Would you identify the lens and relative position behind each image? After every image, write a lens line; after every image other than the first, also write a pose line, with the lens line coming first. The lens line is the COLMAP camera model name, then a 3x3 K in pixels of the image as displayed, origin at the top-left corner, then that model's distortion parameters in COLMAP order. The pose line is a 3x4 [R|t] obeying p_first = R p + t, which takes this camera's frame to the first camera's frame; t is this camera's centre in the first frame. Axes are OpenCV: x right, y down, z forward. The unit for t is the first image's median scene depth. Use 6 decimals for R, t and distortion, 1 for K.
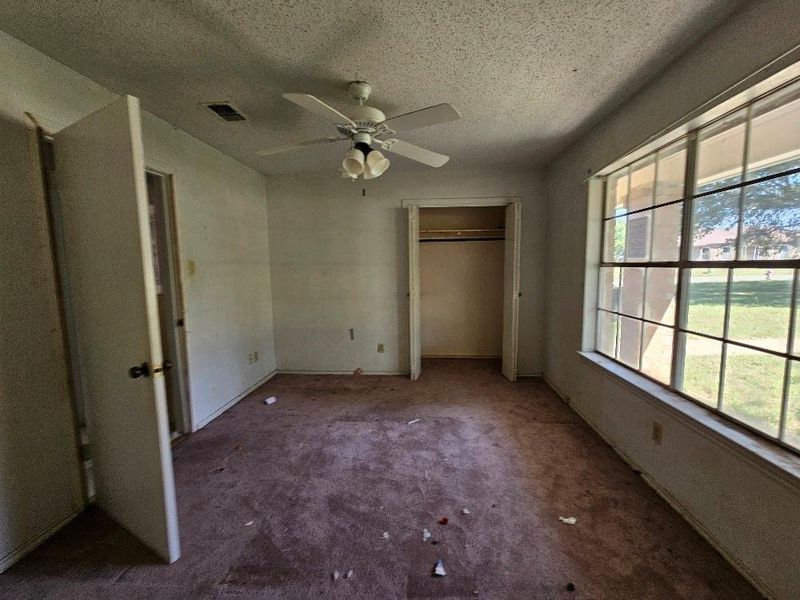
lens RADIAL K [[326.2, 0, 397.8], [0, 326.2, 299.5], [0, 0, 1]] dist [0.016776, -0.000610]
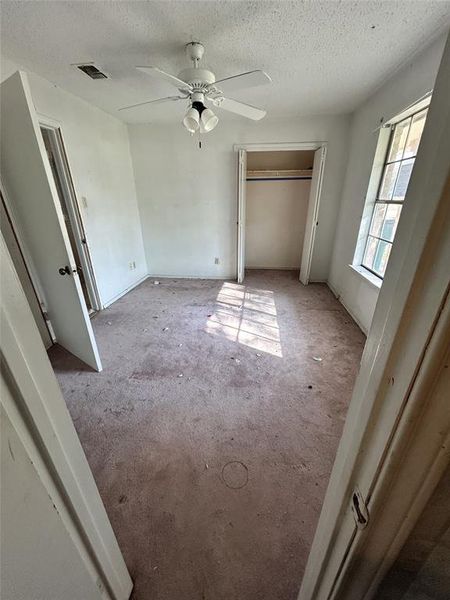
lens RADIAL K [[244.7, 0, 224.5], [0, 244.7, 301.0], [0, 0, 1]] dist [0.016776, -0.000610]
pose [[0.998638, 0.025692, -0.045399, 0.047978], [-0.010868, 0.953677, 0.300636, -0.013723], [0.051020, -0.299733, 0.952658, -0.132013]]
